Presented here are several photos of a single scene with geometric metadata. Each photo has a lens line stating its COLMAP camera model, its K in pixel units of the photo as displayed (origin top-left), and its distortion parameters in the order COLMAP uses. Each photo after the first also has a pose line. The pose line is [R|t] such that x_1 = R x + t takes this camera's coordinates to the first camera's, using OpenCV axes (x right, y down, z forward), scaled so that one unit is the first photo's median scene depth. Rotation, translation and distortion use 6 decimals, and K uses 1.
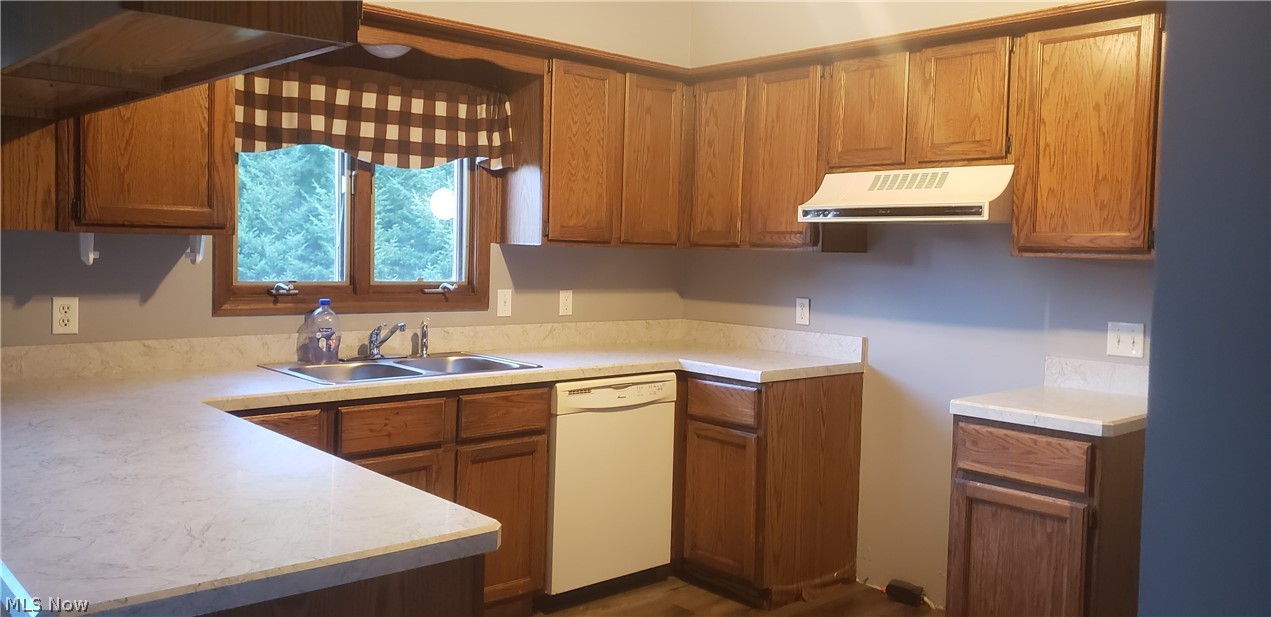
lens RADIAL K [[1015.4, 0, 627.2], [0, 1015.4, 302.5], [0, 0, 1]] dist [0.043656, -0.092398]
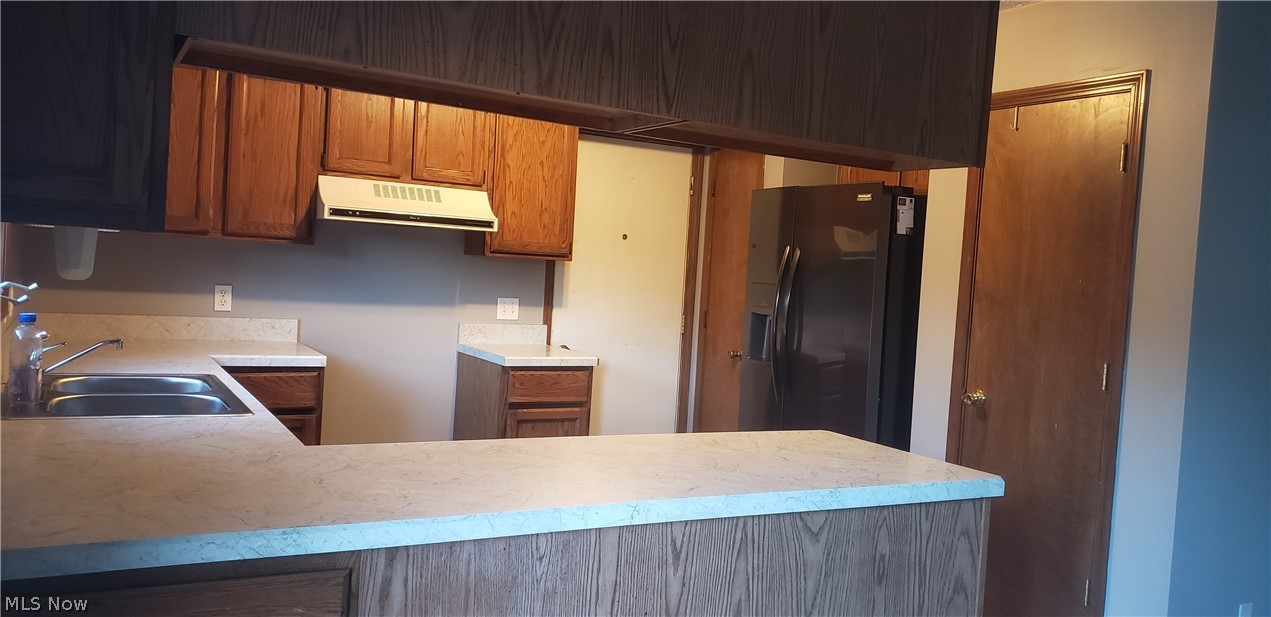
lens RADIAL K [[1015.4, 0, 681.0], [0, 1015.4, 333.1], [0, 0, 1]] dist [0.043656, -0.092398]
pose [[0.125170, -0.079102, 0.988977, -0.960443], [-0.004407, 0.996762, 0.080283, -0.049624], [-0.992126, -0.014407, 0.124416, 0.511360]]
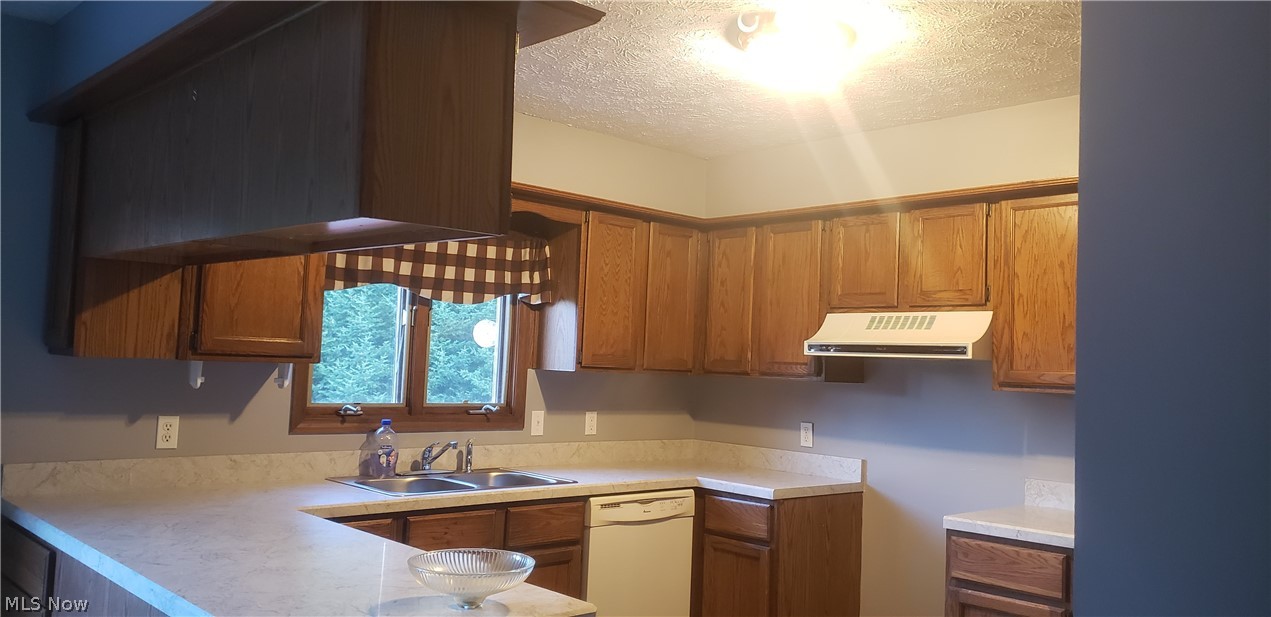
lens RADIAL K [[1015.4, 0, 628.1], [0, 1015.4, 307.3], [0, 0, 1]] dist [0.043656, -0.092398]
pose [[0.999729, 0.014410, 0.018266, -0.053659], [-0.012316, 0.993858, -0.109980, -0.006203], [-0.019739, 0.109725, 0.993766, -0.137182]]
